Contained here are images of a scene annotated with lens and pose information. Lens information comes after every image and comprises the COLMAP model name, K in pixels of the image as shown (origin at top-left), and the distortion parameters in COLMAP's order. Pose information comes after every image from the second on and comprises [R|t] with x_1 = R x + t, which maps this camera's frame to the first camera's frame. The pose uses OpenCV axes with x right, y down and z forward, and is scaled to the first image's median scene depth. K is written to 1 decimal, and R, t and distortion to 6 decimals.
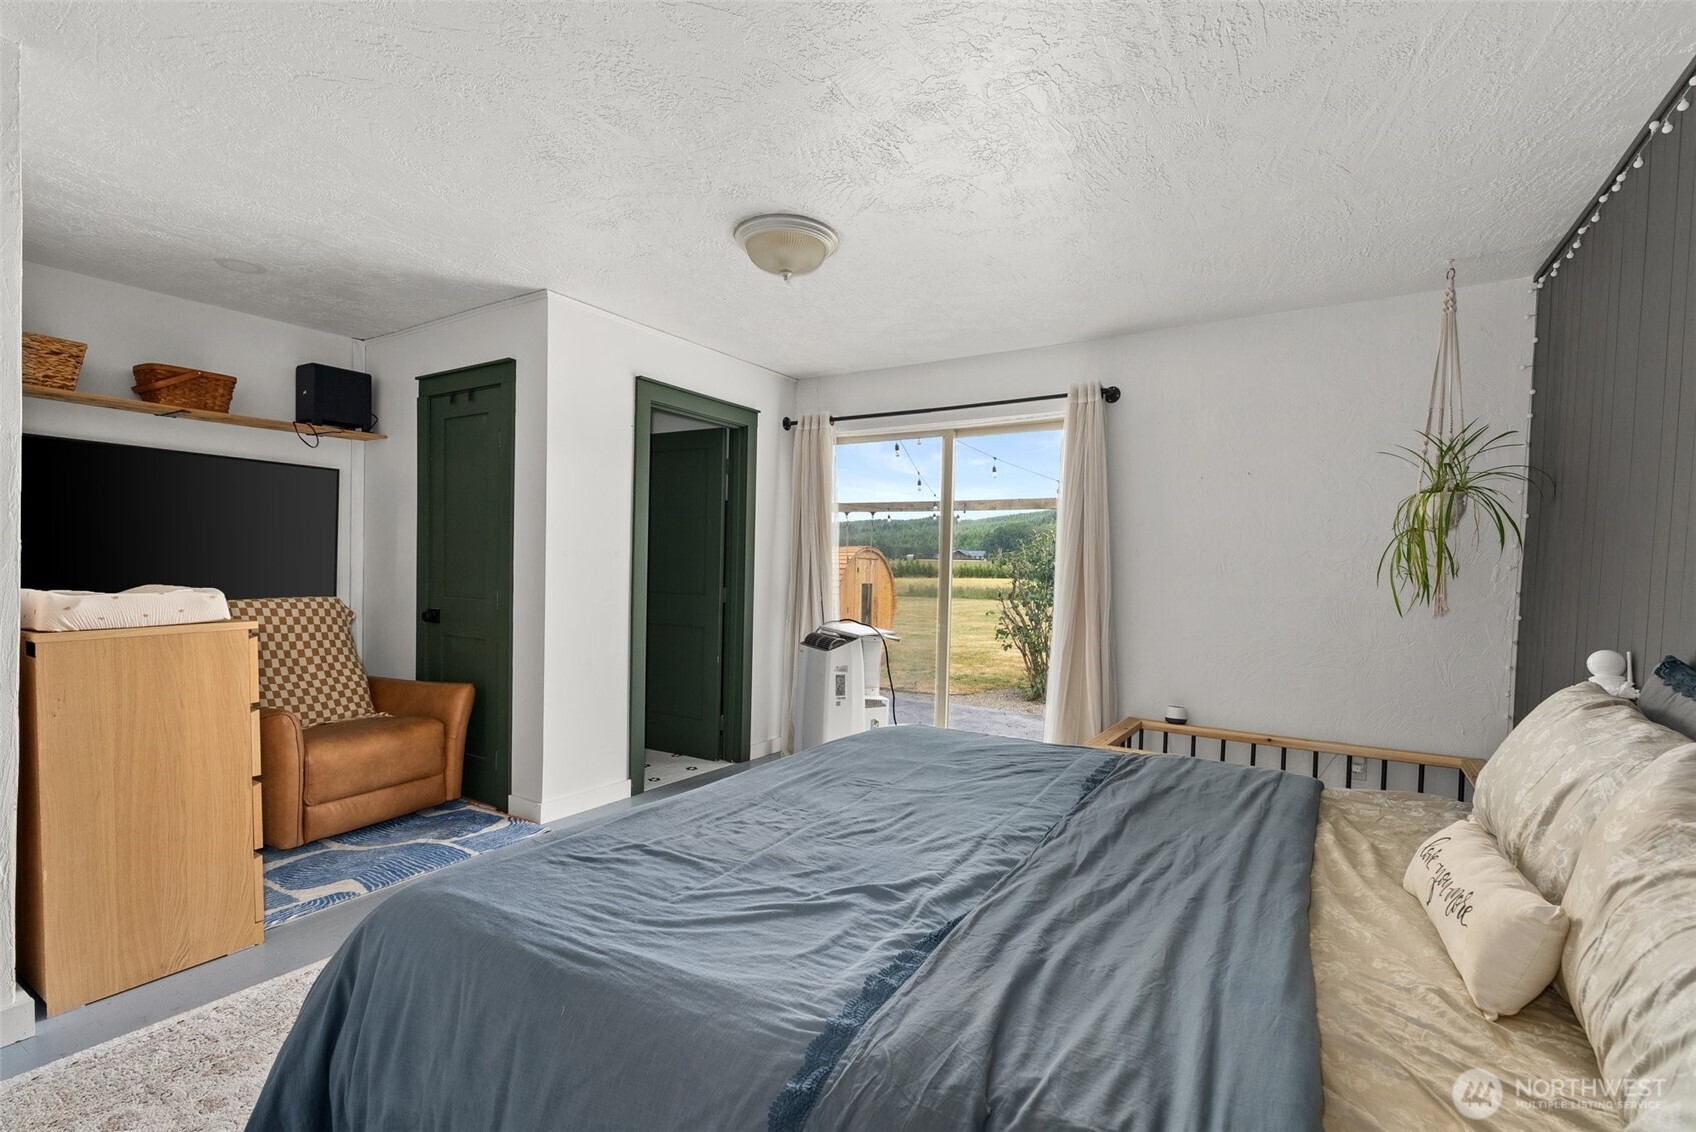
lens RADIAL K [[778.4, 0, 861.0], [0, 778.4, 581.2], [0, 0, 1]] dist [-0.005123, -0.000014]
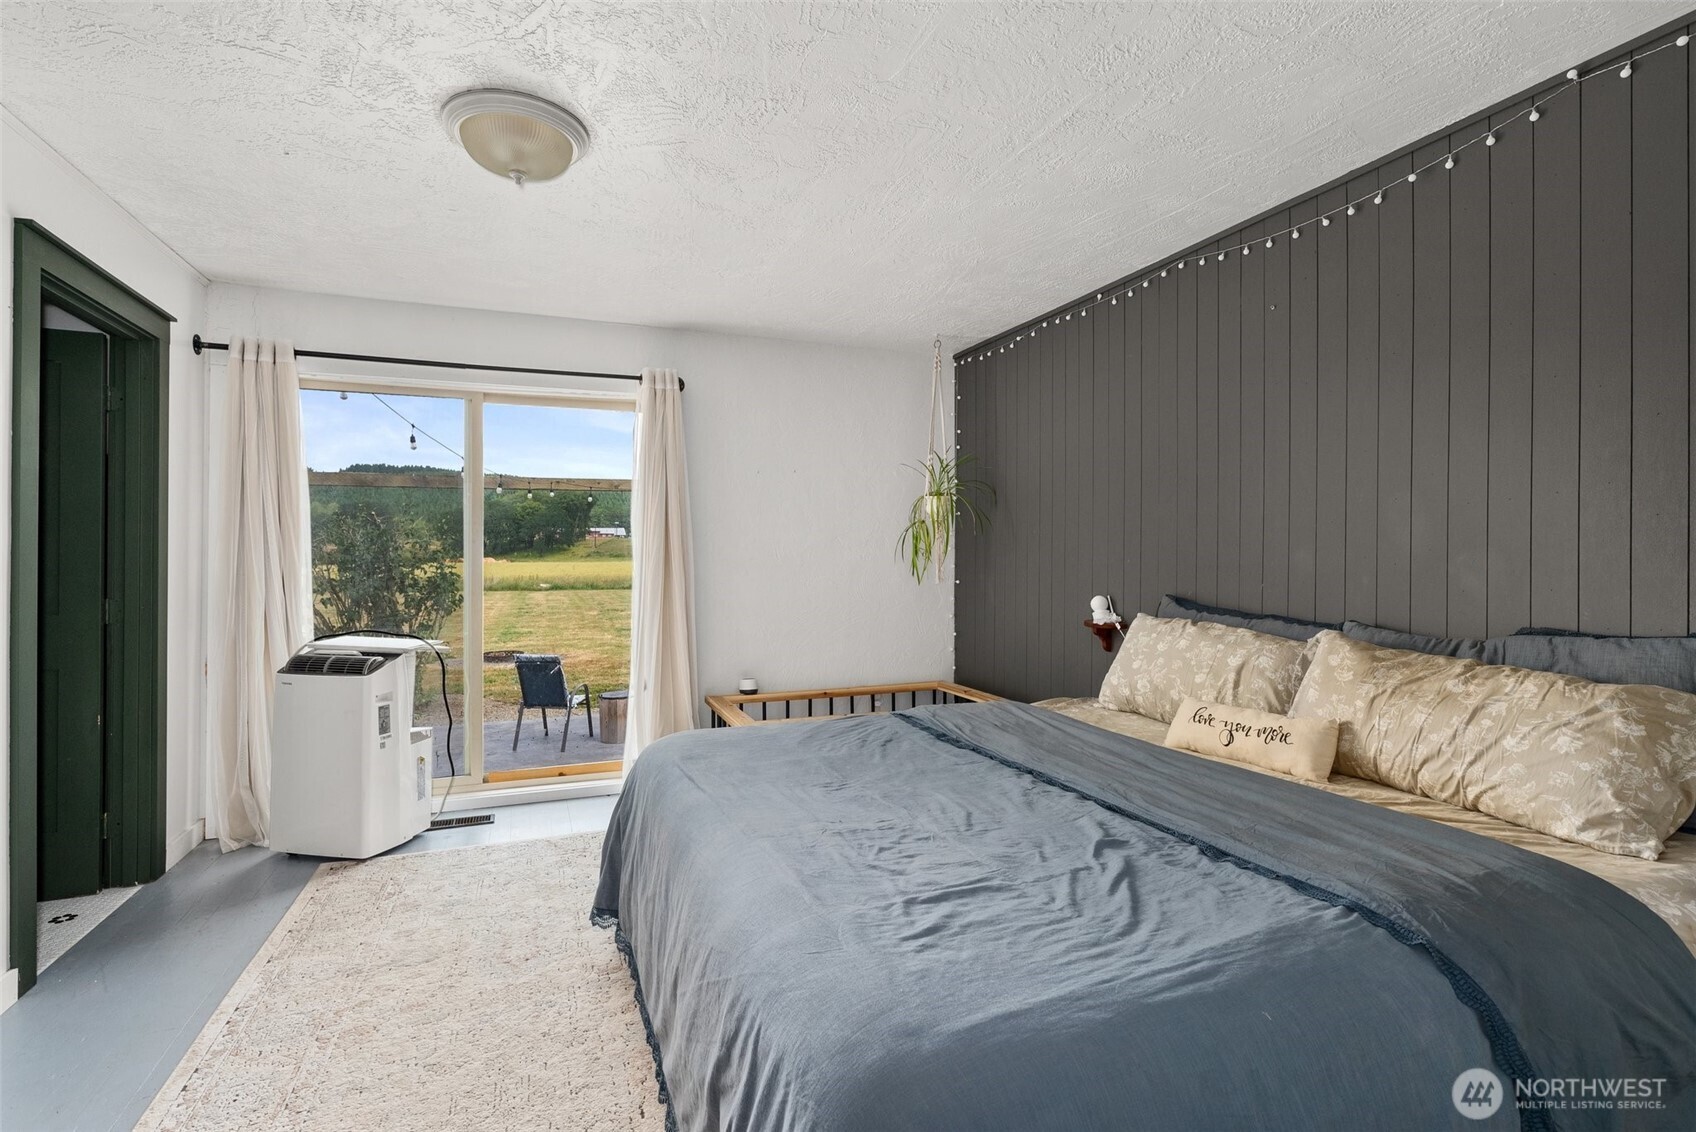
lens RADIAL K [[778.4, 0, 858.4], [0, 778.4, 550.9], [0, 0, 1]] dist [-0.005123, -0.000014]
pose [[0.588383, -0.016200, 0.808420, -0.395078], [0.030603, 0.999529, -0.002243, -0.012377], [-0.808003, 0.026060, 0.588601, 0.221744]]
